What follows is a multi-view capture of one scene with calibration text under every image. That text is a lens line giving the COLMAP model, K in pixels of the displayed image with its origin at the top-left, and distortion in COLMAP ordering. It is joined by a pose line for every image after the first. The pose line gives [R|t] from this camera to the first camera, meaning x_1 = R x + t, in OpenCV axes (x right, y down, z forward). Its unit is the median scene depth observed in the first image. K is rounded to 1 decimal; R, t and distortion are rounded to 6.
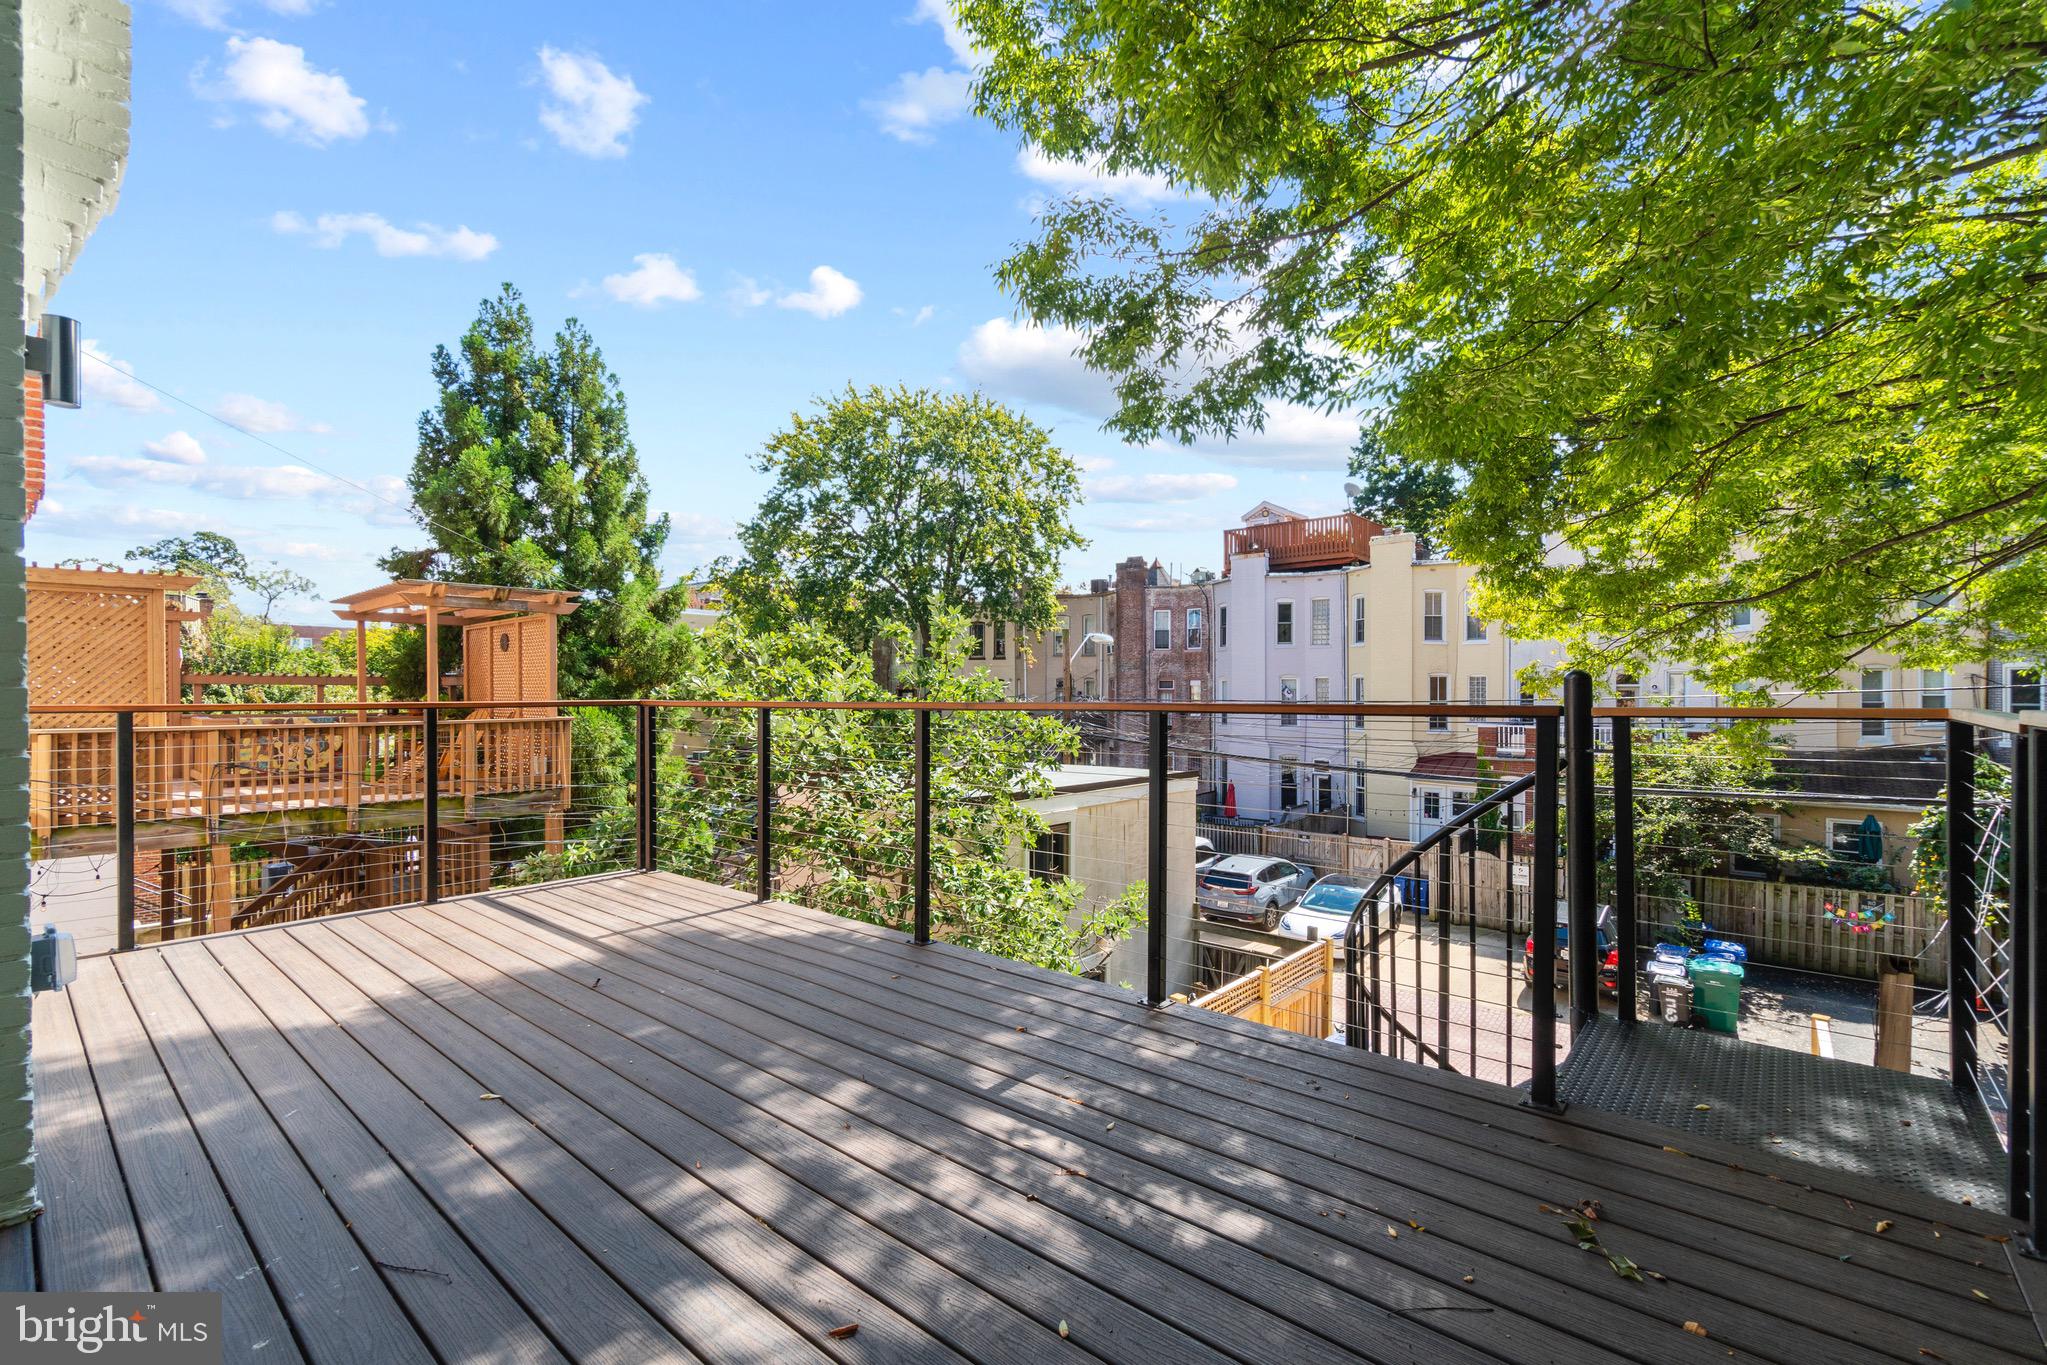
lens RADIAL K [[899.4, 0, 1017.4], [0, 899.4, 688.3], [0, 0, 1]] dist [-0.001241, -0.000192]
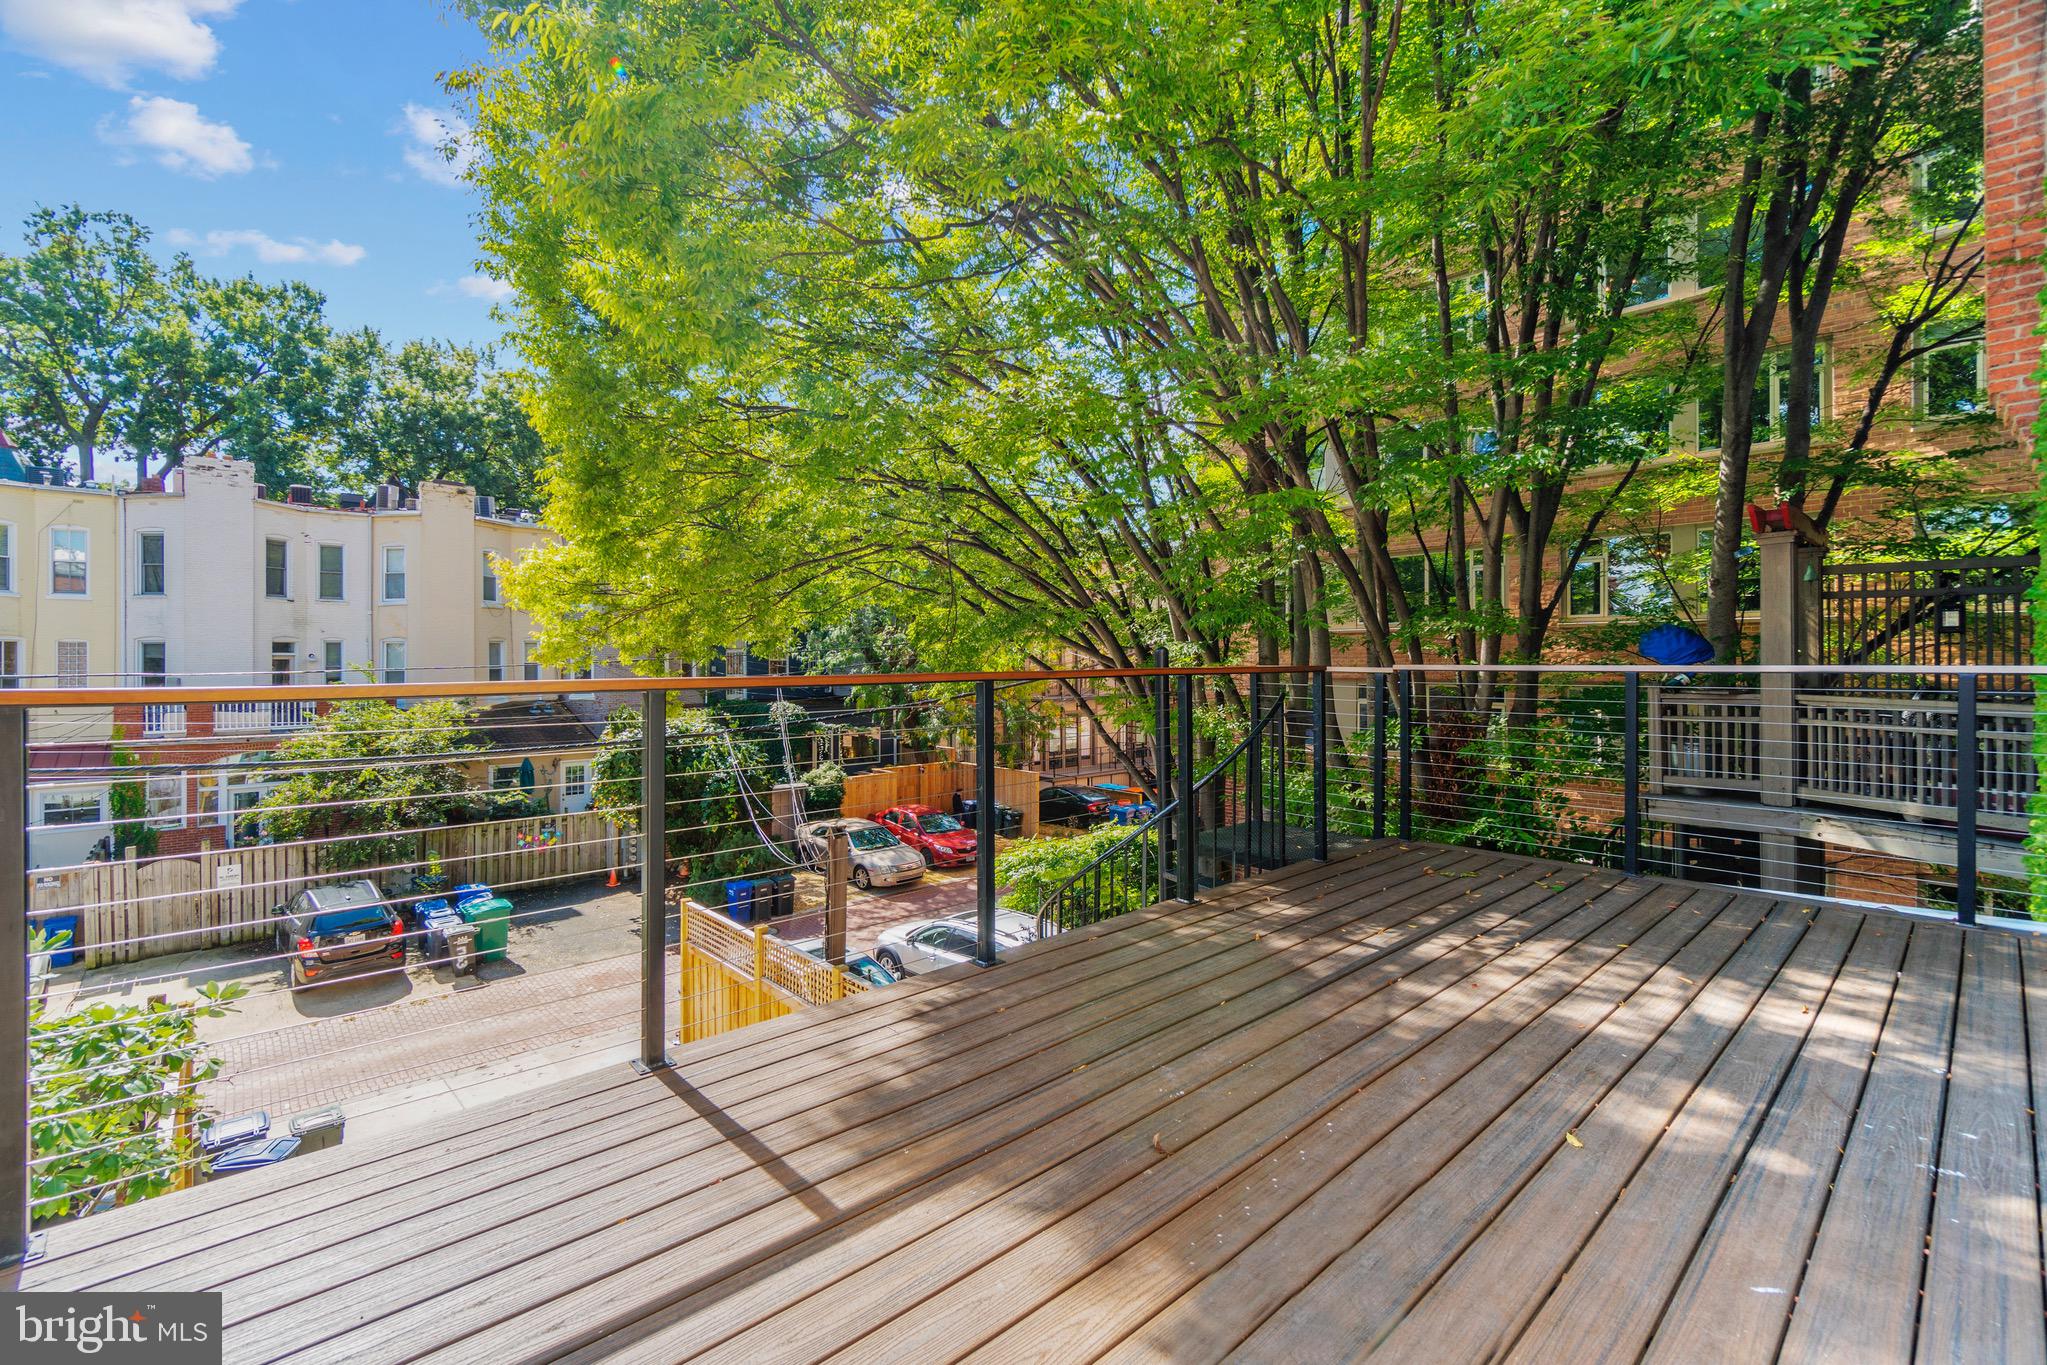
lens RADIAL K [[899.4, 0, 1017.0], [0, 899.4, 666.8], [0, 0, 1]] dist [-0.001241, -0.000192]
pose [[0.125008, -0.006614, 0.992134, -1.296957], [0.000885, 0.999978, 0.006555, 0.013134], [-0.992155, 0.000059, 0.125011, 1.244618]]
